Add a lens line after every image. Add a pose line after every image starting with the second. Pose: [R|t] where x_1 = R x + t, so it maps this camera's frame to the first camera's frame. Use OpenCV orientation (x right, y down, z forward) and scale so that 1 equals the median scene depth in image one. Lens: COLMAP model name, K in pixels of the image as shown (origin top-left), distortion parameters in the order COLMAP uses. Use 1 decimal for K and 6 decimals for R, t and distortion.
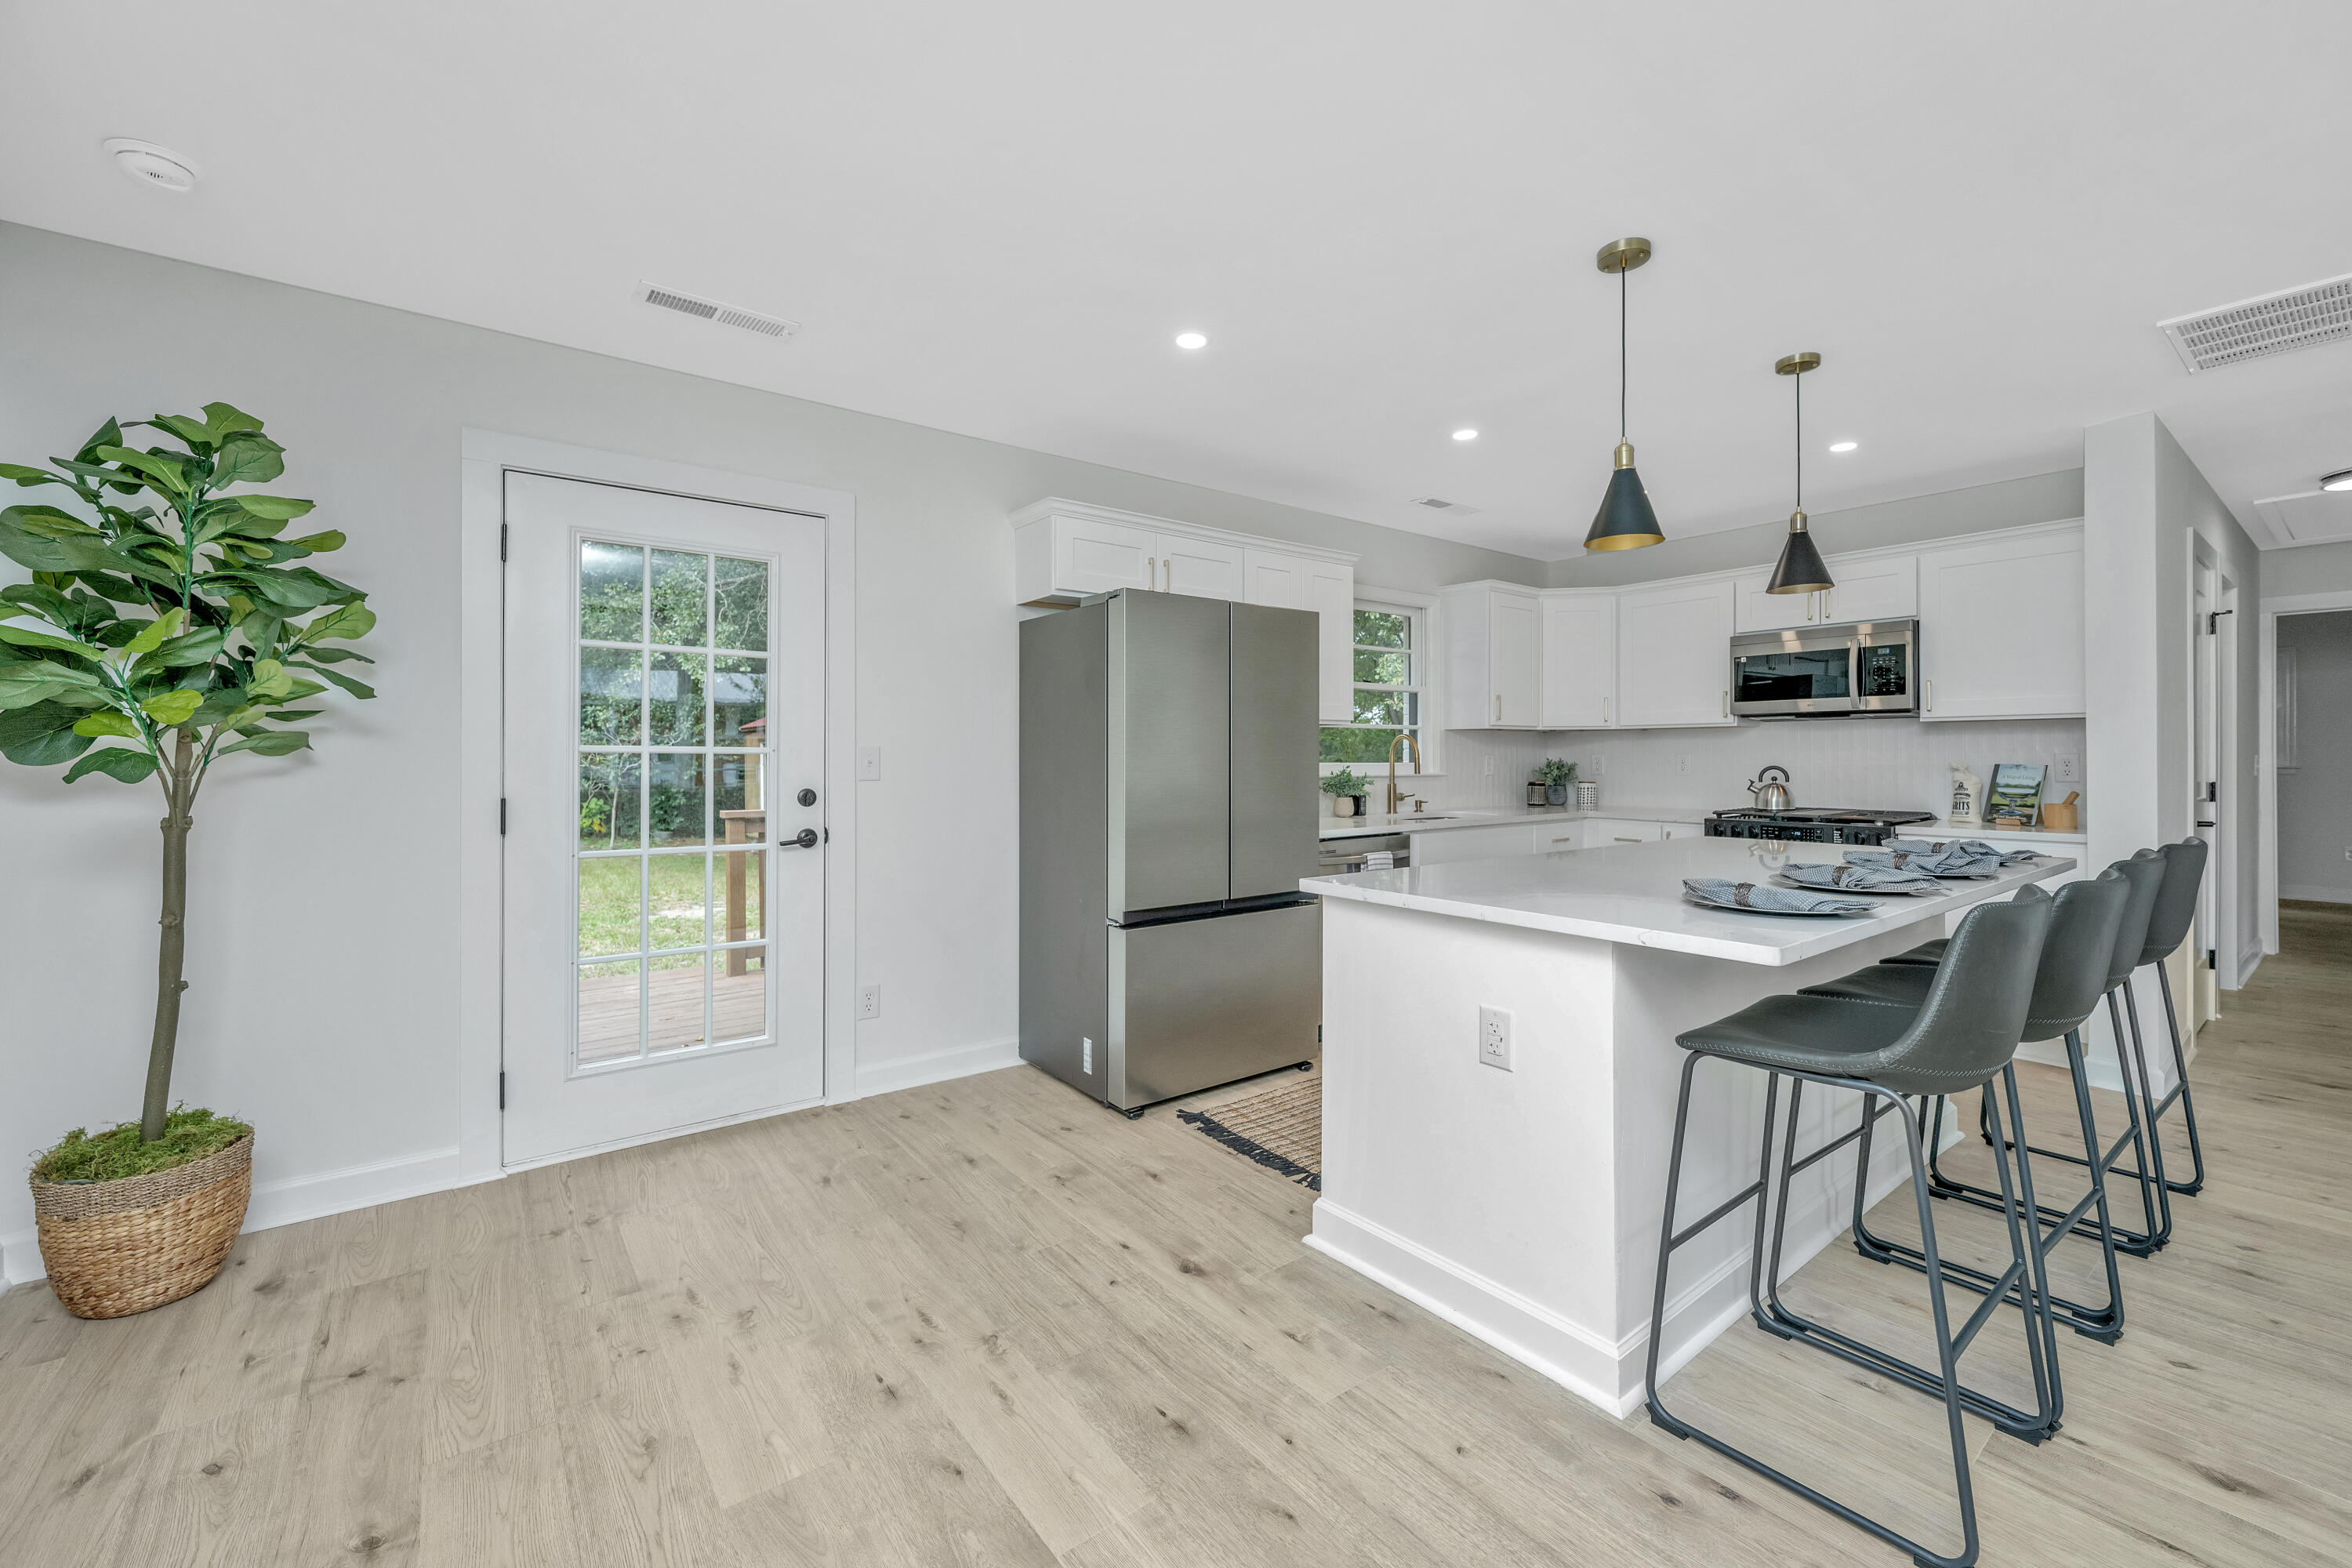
lens RADIAL K [[923.0, 0, 1184.7], [0, 923.0, 764.3], [0, 0, 1]] dist [-0.002677, -0.000560]
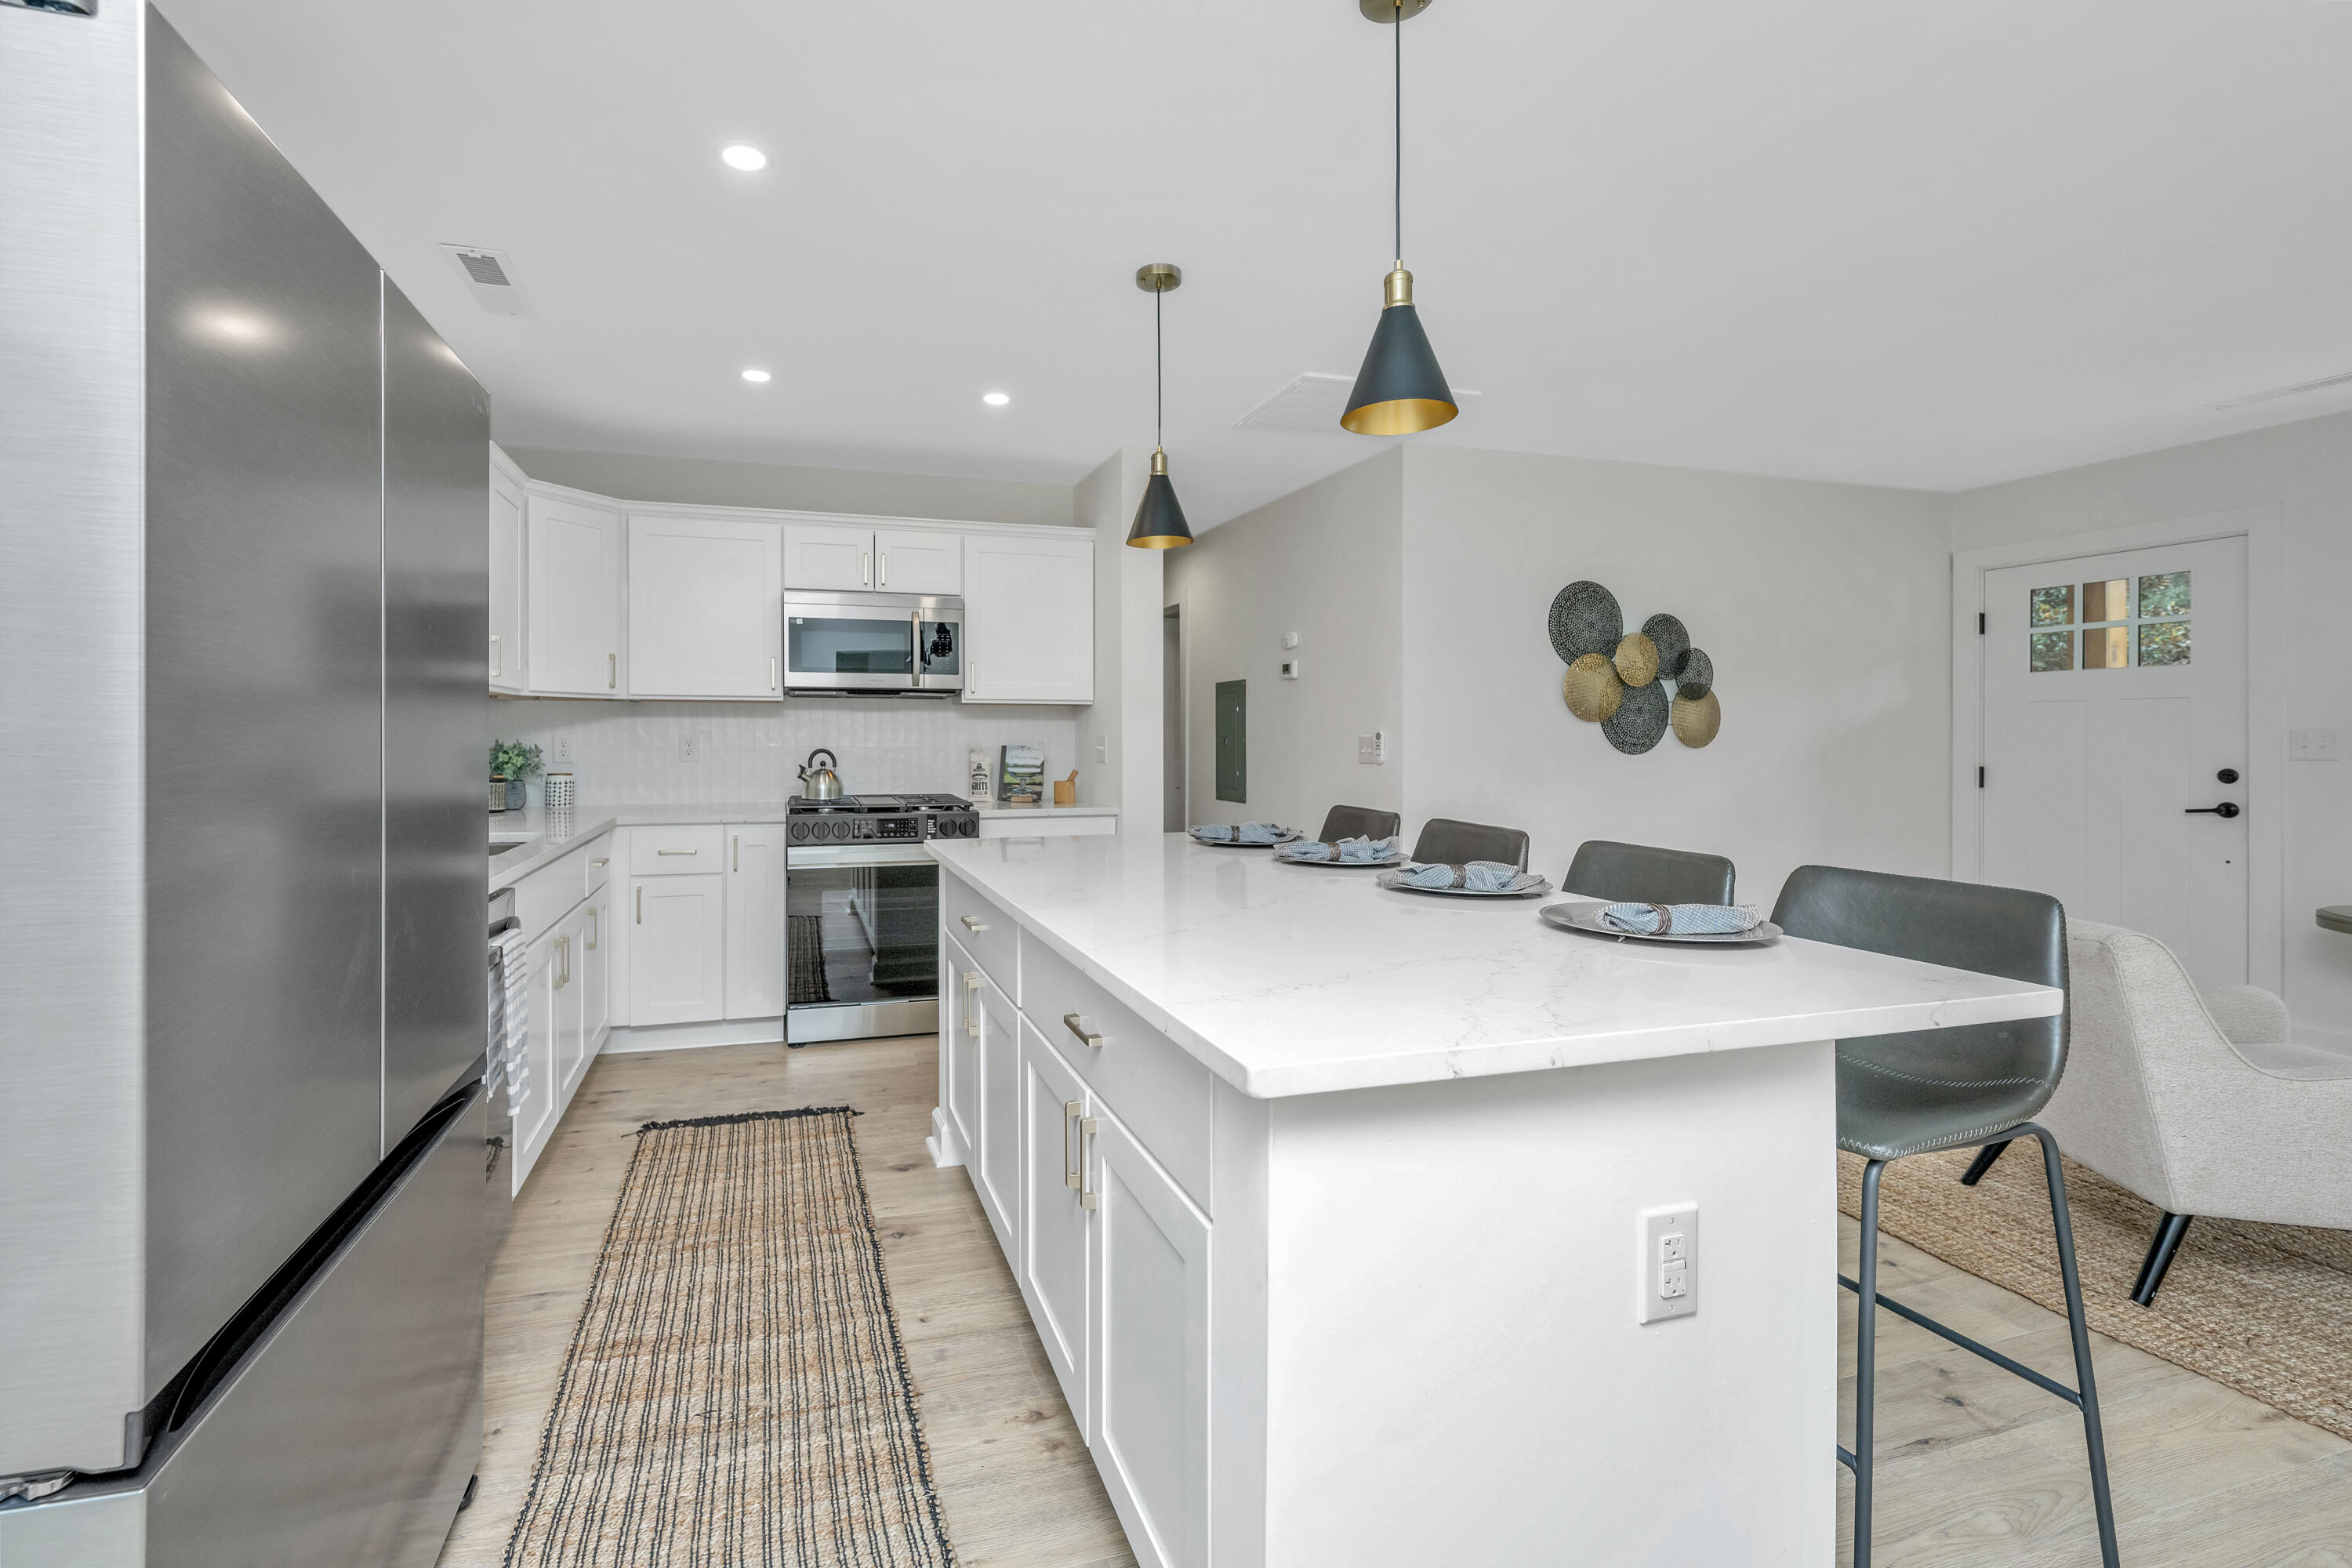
lens RADIAL K [[981.3, 0, 1055.4], [0, 981.3, 729.9], [0, 0, 1]] dist [0.001892, 0.000071]
pose [[0.360922, 0.012895, 0.932507, -0.169608], [0.003851, 0.999875, -0.015317, -0.000905], [-0.932588, 0.009119, 0.360828, 0.593827]]
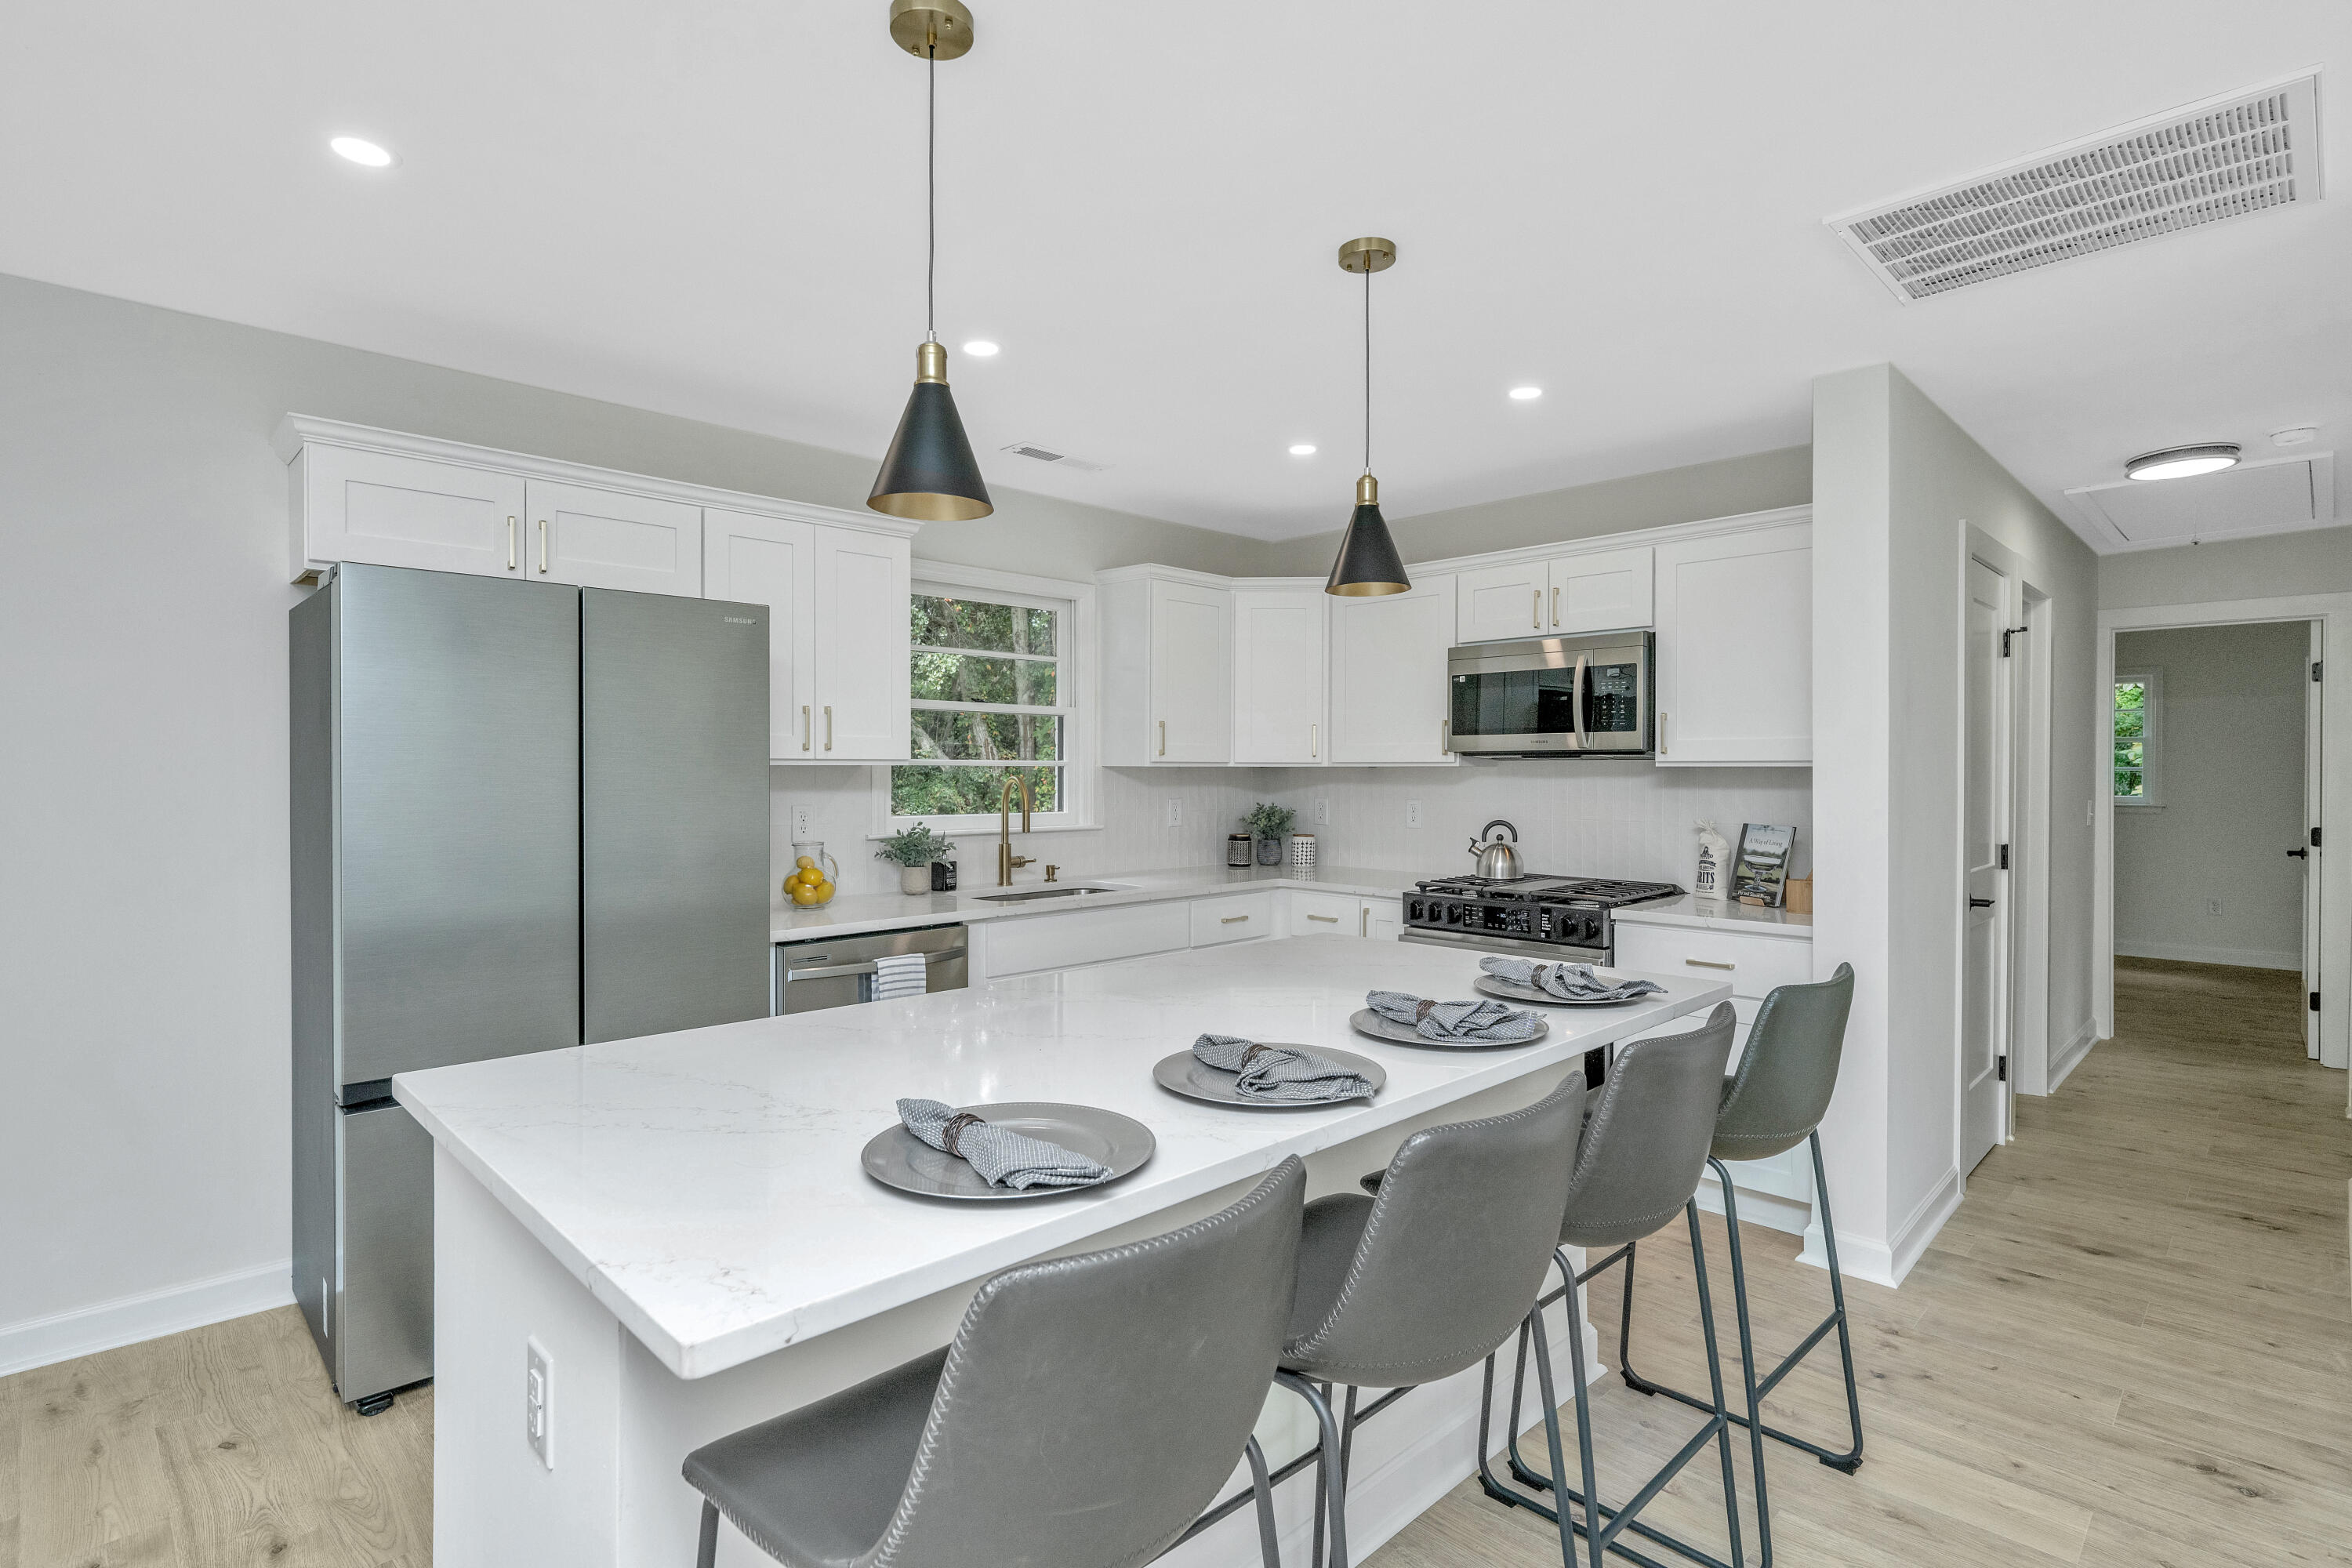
lens RADIAL K [[1135.6, 0, 1183.8], [0, 1135.6, 781.9], [0, 0, 1]] dist [-0.007144, -0.000359]
pose [[0.990850, 0.003365, 0.134928, 0.327958], [-0.003621, 0.999992, 0.001653, -0.038299], [-0.134921, -0.002126, 0.990854, 0.148985]]
